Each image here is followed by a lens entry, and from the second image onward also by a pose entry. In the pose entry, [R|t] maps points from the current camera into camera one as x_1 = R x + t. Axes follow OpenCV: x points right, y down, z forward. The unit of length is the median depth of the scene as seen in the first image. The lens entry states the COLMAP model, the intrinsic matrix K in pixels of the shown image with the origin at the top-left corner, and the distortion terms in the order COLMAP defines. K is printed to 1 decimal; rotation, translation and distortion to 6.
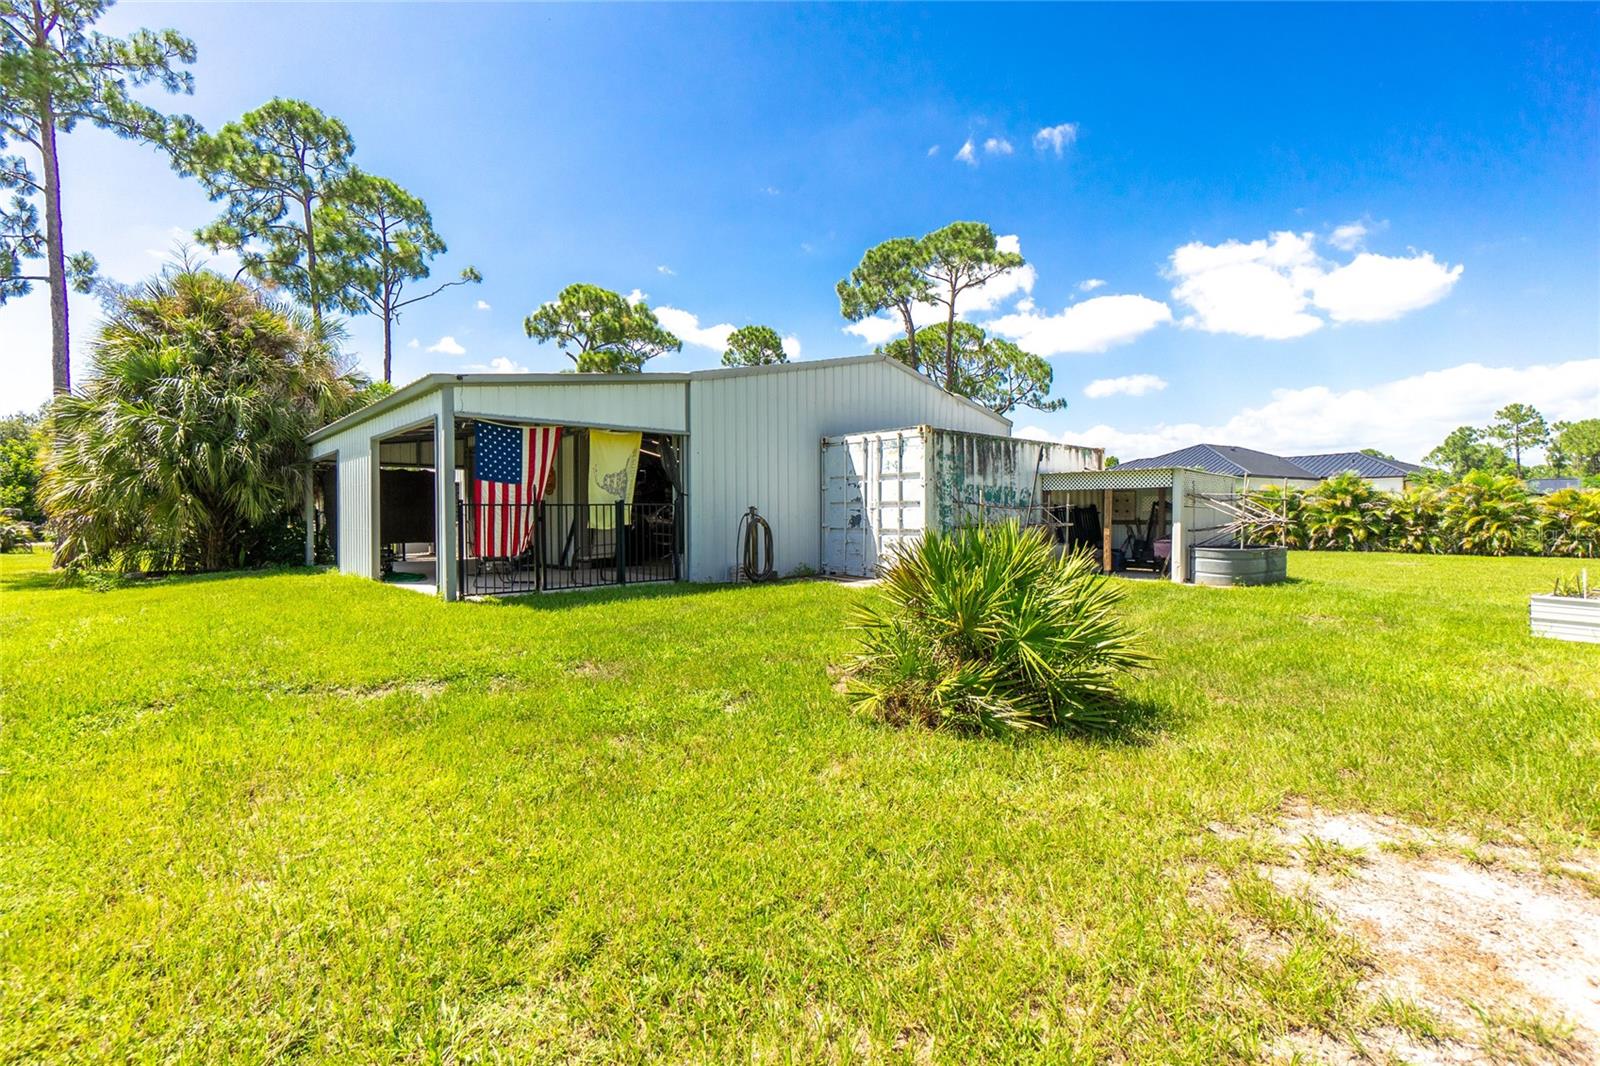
lens RADIAL K [[760.5, 0, 803.4], [0, 760.5, 527.1], [0, 0, 1]] dist [-0.018662, 0.004509]
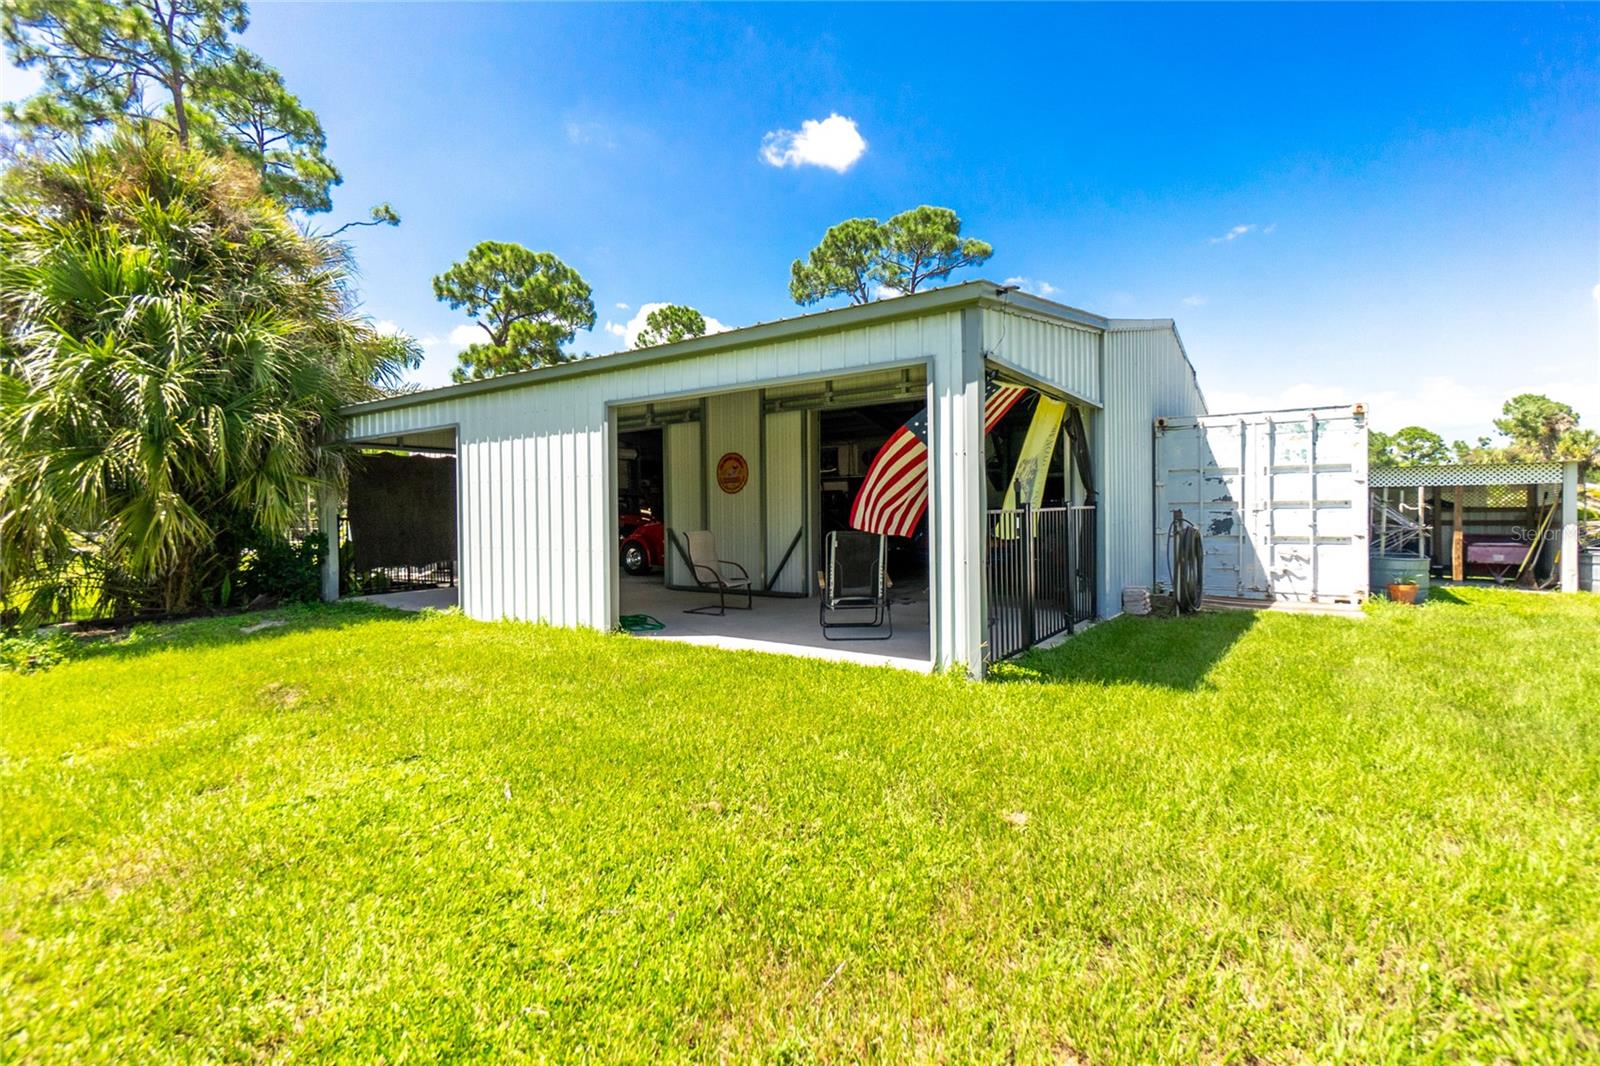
lens RADIAL K [[760.5, 0, 801.8], [0, 760.5, 528.1], [0, 0, 1]] dist [-0.018662, 0.004509]
pose [[0.971026, -0.011167, 0.238712, -0.255049], [0.010236, 0.999934, 0.005138, -0.006607], [-0.238754, -0.002545, 0.971077, 0.158679]]
